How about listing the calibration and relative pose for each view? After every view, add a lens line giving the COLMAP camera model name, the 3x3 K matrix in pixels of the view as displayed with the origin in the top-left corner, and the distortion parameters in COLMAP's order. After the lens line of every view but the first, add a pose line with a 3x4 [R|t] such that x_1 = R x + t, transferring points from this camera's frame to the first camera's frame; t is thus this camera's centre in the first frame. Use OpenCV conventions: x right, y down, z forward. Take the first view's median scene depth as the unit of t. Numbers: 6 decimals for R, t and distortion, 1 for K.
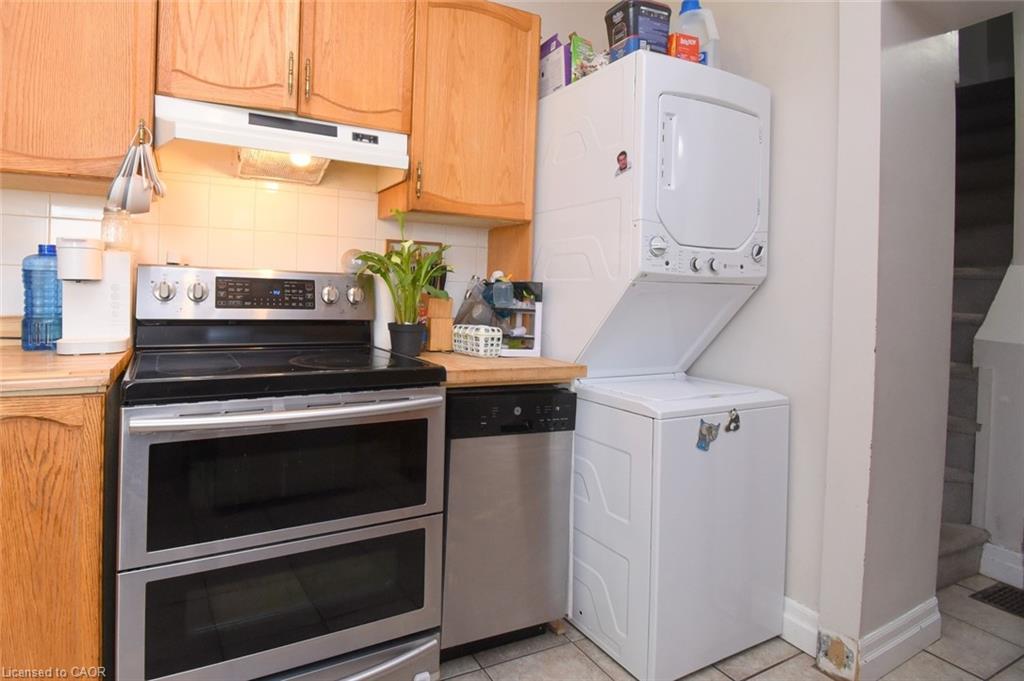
lens RADIAL K [[447.0, 0, 512.1], [0, 447.0, 287.9], [0, 0, 1]] dist [0.000467, 0.000010]
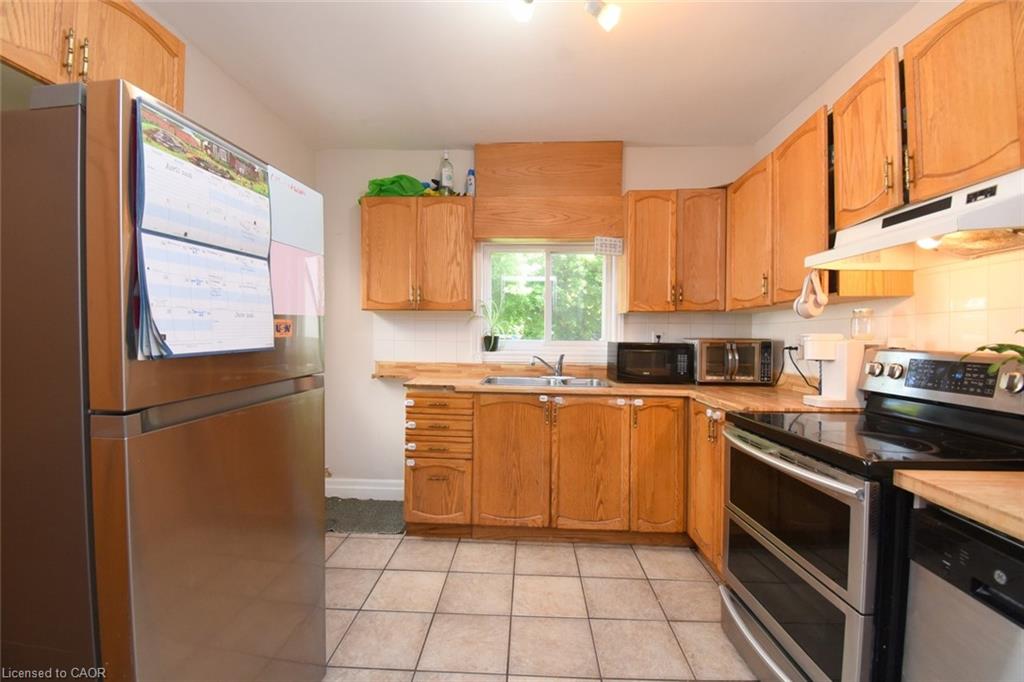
lens RADIAL K [[446.7, 0, 508.3], [0, 446.7, 339.5], [0, 0, 1]] dist [0.016848, -0.025253]
pose [[-0.441934, -0.023031, -0.896752, 0.794075], [-0.021033, 0.999662, -0.015308, -0.034179], [0.896801, 0.012096, -0.442269, 0.578638]]
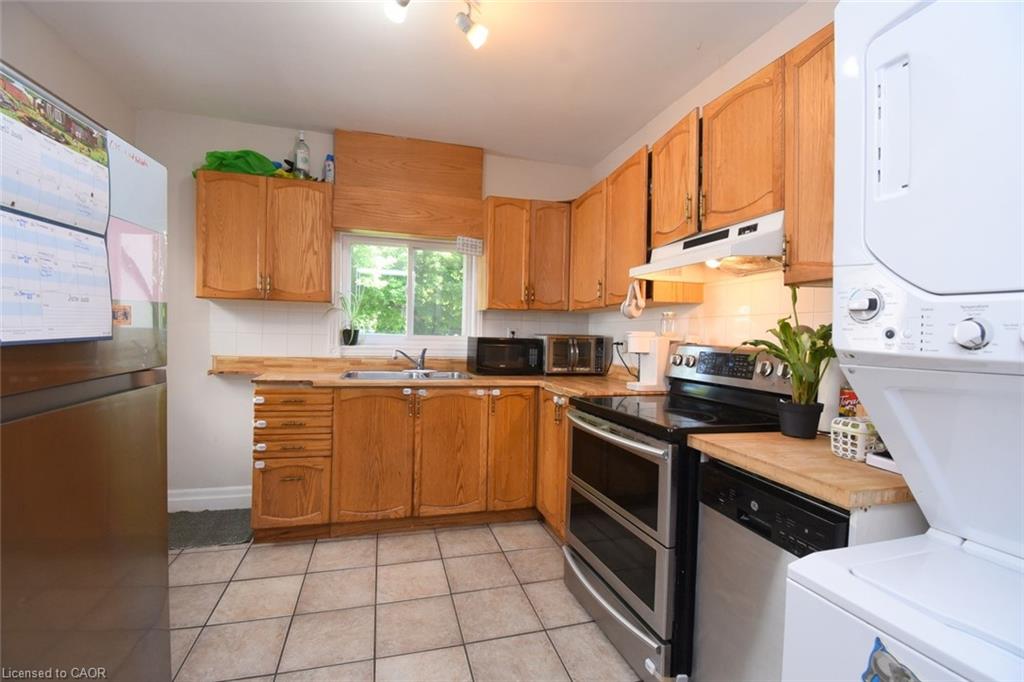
lens RADIAL K [[446.7, 0, 508.3], [0, 446.7, 339.5], [0, 0, 1]] dist [0.016848, -0.025253]
pose [[-0.132495, -0.017424, -0.991031, 0.870362], [-0.026907, 0.999540, -0.013976, -0.026592], [0.990818, 0.024814, -0.132902, 0.565019]]
